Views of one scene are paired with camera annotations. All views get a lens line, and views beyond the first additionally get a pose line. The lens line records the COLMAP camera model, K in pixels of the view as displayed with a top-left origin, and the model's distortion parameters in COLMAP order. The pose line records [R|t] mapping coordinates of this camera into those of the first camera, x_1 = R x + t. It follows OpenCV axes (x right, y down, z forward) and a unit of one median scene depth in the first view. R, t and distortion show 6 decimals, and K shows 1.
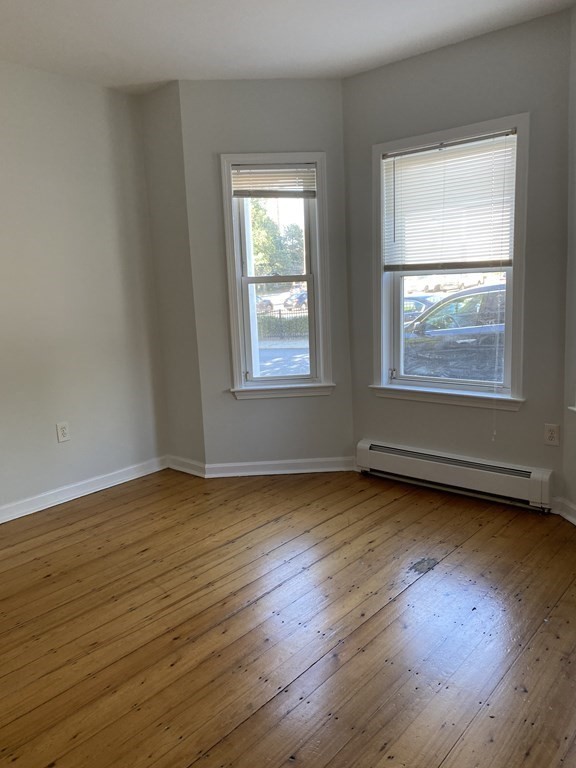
lens RADIAL K [[582.8, 0, 288.0], [0, 582.8, 384.0], [0, 0, 1]] dist [0.052884, -0.063843]
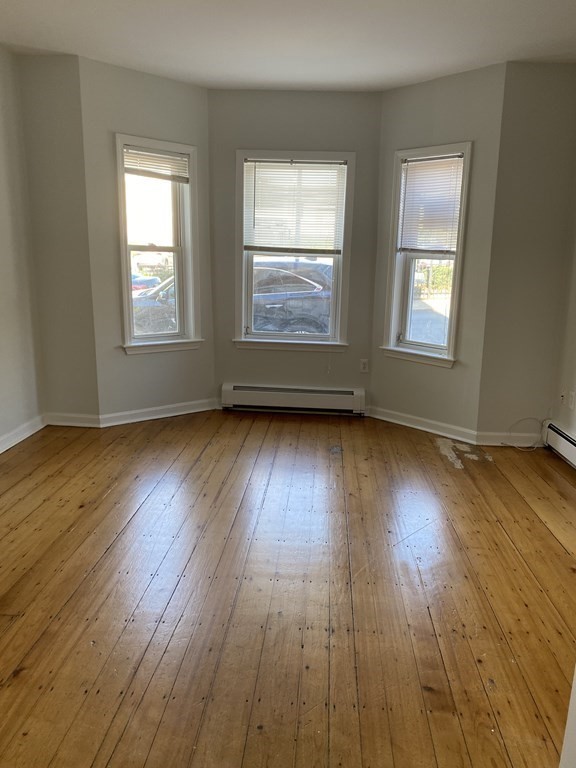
lens RADIAL K [[582.8, 0, 288.0], [0, 582.8, 384.0], [0, 0, 1]] dist [0.052884, -0.063843]
pose [[0.799046, -0.066856, 0.597542, -0.539193], [0.040327, 0.997520, 0.057682, 0.031188], [-0.599916, -0.021993, 0.799760, -0.094883]]
